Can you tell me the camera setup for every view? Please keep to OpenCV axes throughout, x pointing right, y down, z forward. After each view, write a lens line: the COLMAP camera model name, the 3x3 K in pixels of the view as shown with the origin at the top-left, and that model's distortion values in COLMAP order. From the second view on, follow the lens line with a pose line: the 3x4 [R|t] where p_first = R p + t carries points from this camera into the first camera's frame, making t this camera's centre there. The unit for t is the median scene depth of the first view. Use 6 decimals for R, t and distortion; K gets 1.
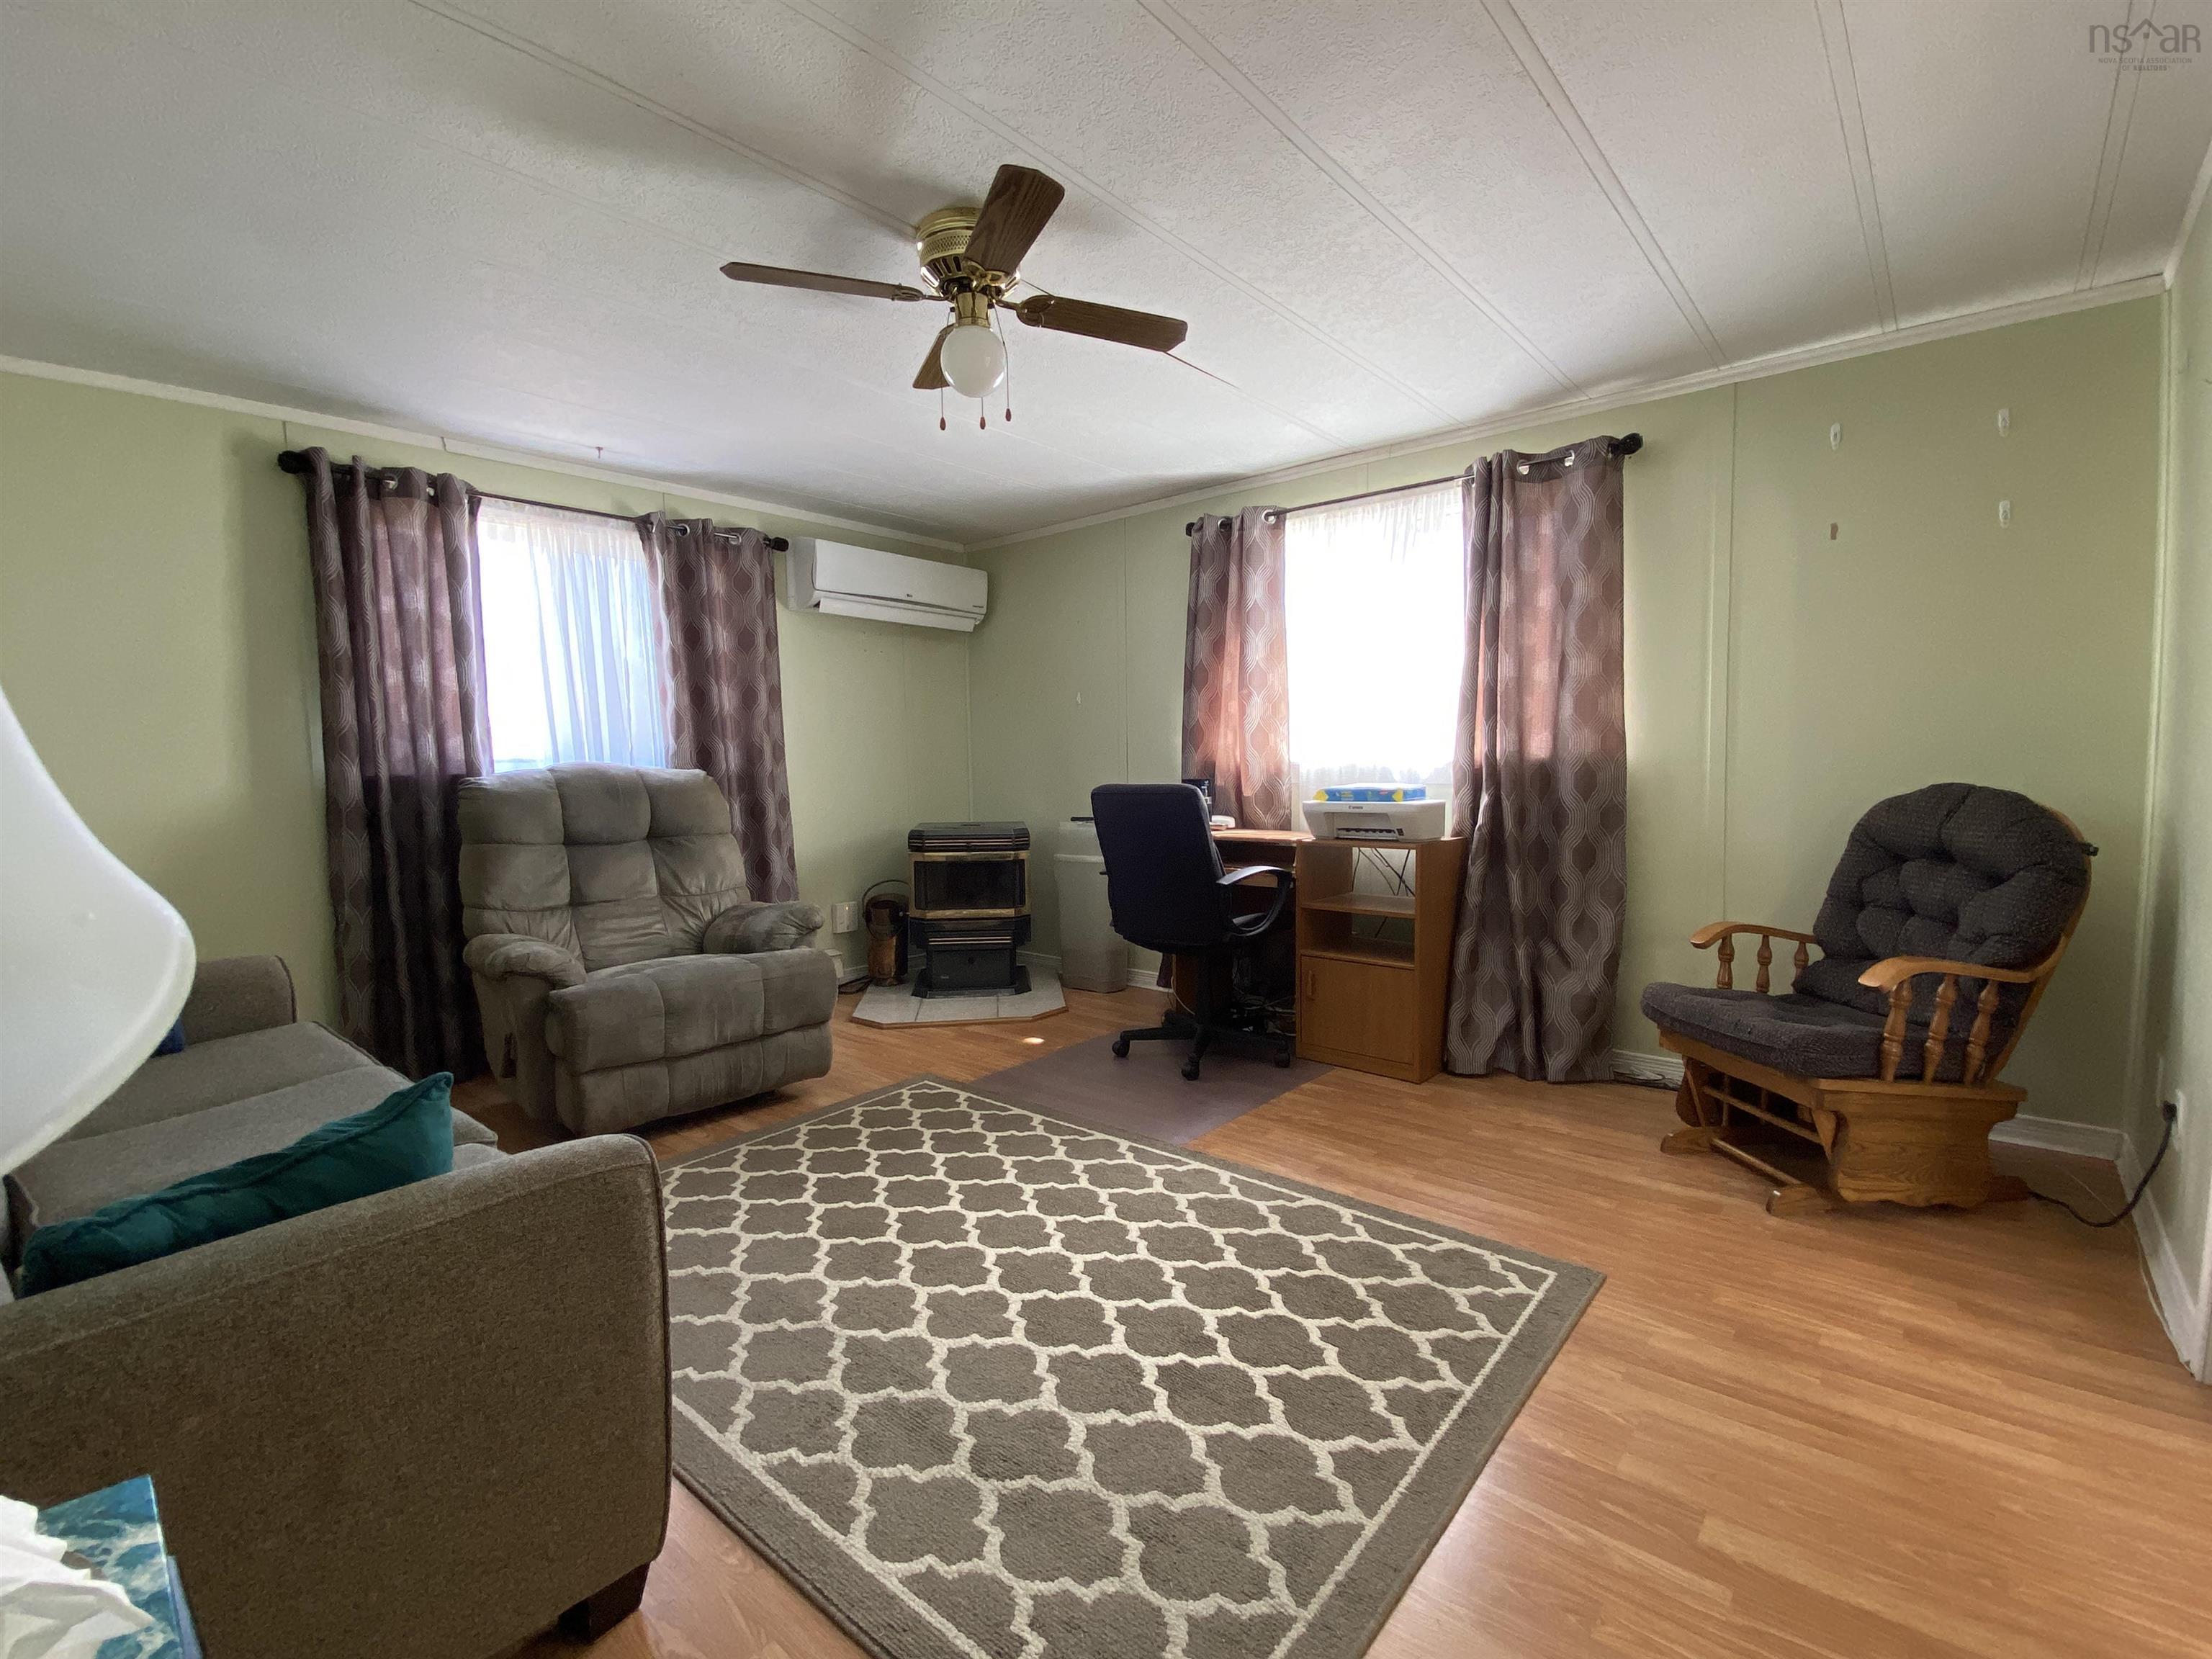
lens RADIAL K [[995.7, 0, 1110.9], [0, 995.7, 842.5], [0, 0, 1]] dist [0.020978, -0.020895]
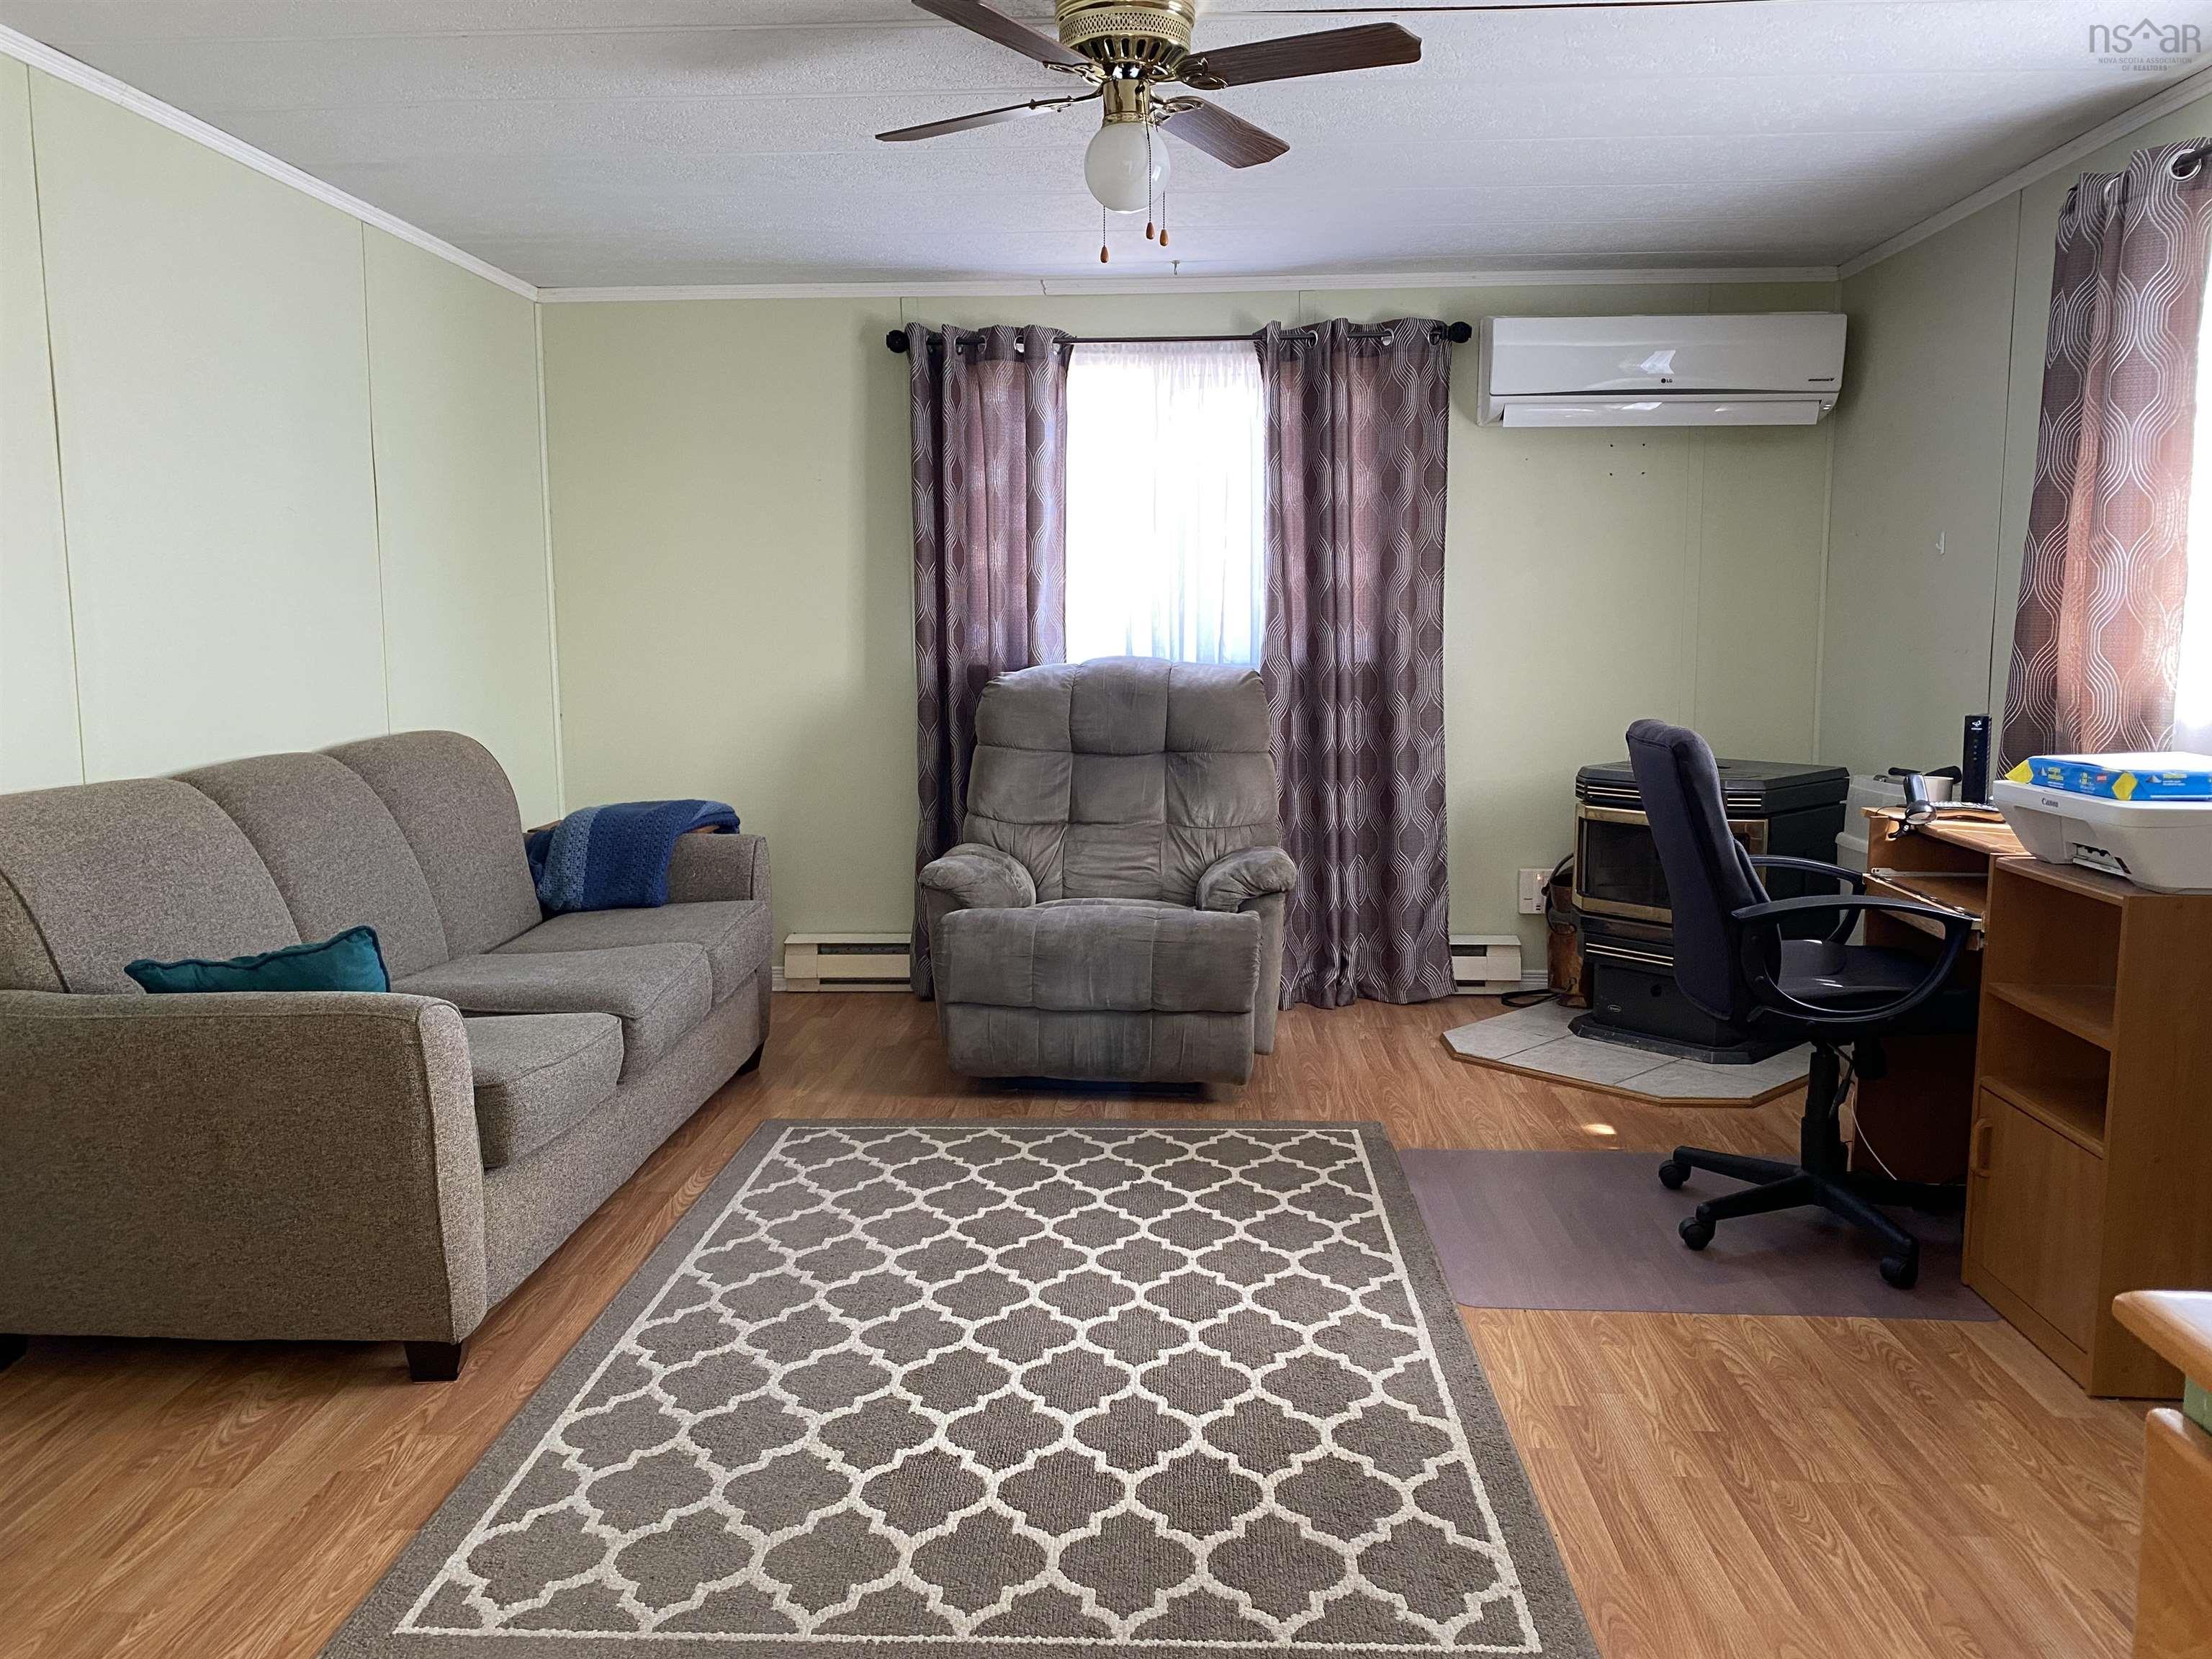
lens RADIAL K [[1686.1, 0, 1086.7], [0, 1686.1, 831.0], [0, 0, 1]] dist [0.028357, -0.017229]
pose [[0.606318, 0.117464, -0.786499, 0.643366], [-0.073397, 0.993075, 0.091734, -0.067705], [0.791828, 0.002106, 0.610741, 0.132753]]
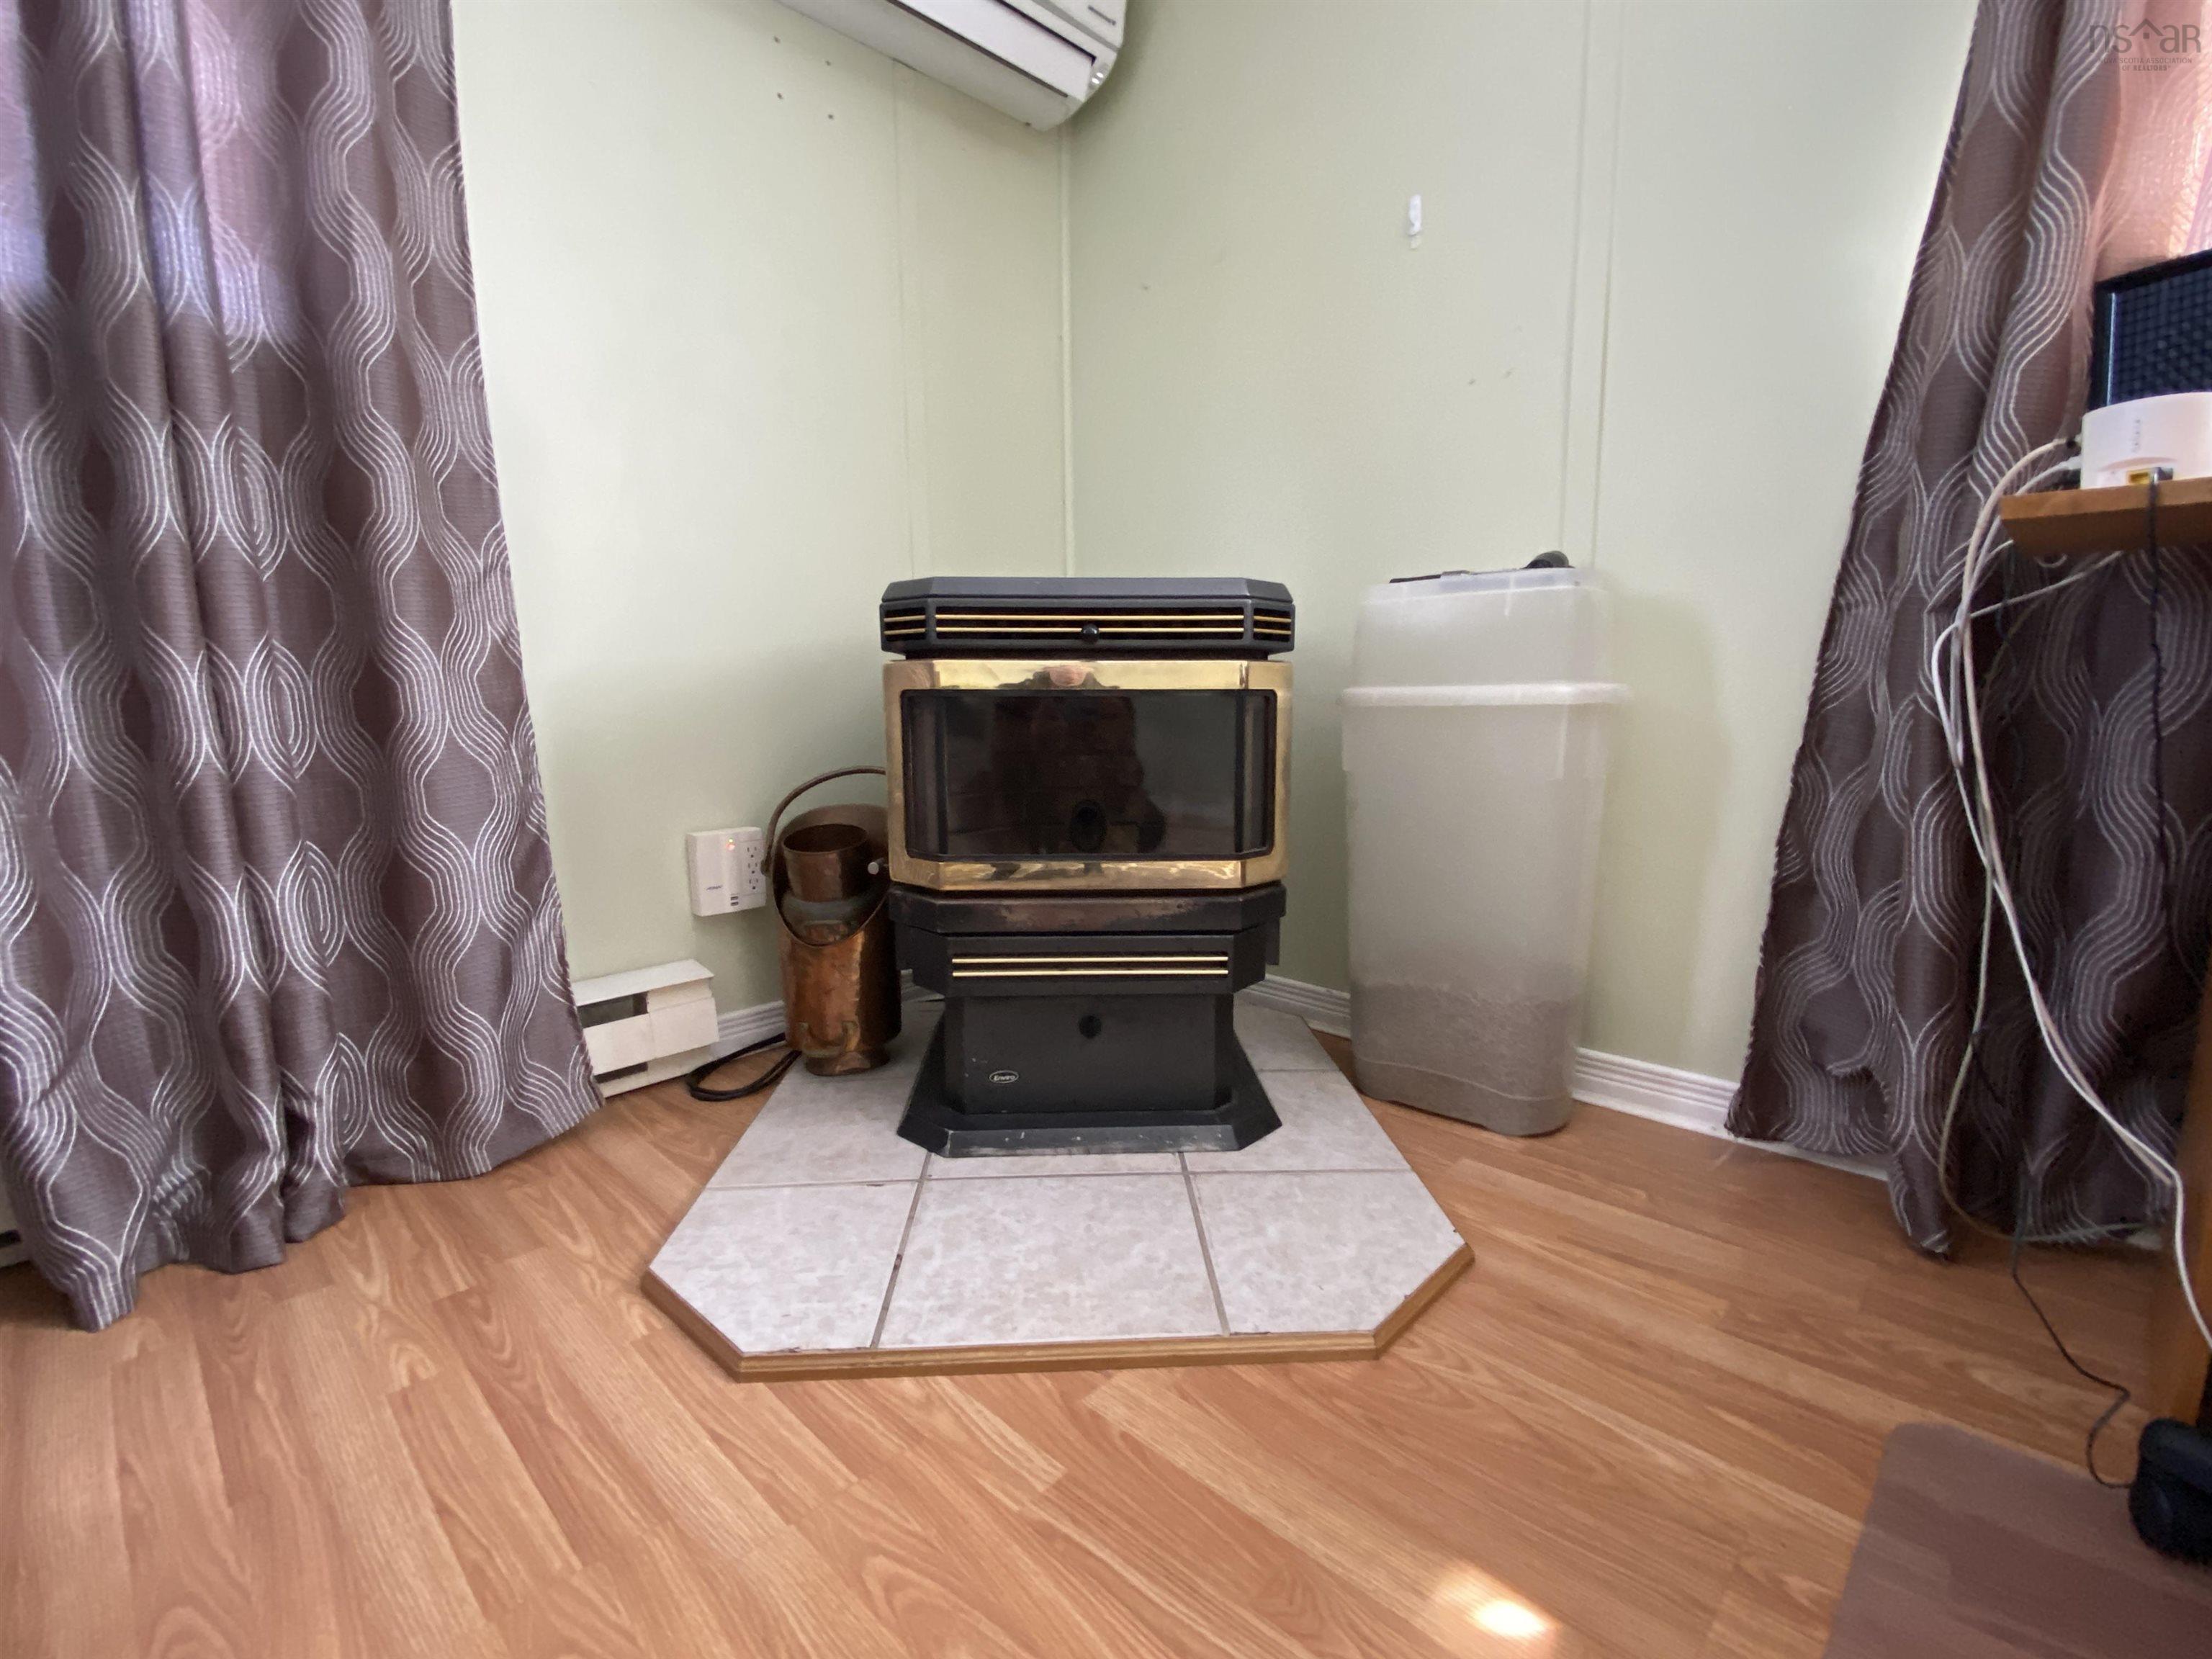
lens RADIAL K [[995.7, 0, 1091.4], [0, 995.7, 829.1], [0, 0, 1]] dist [0.020978, -0.020895]
pose [[0.996984, 0.016982, -0.075727, -0.167991], [-0.012896, 0.998451, 0.054123, 0.059155], [0.076529, -0.052983, 0.995659, 1.000264]]
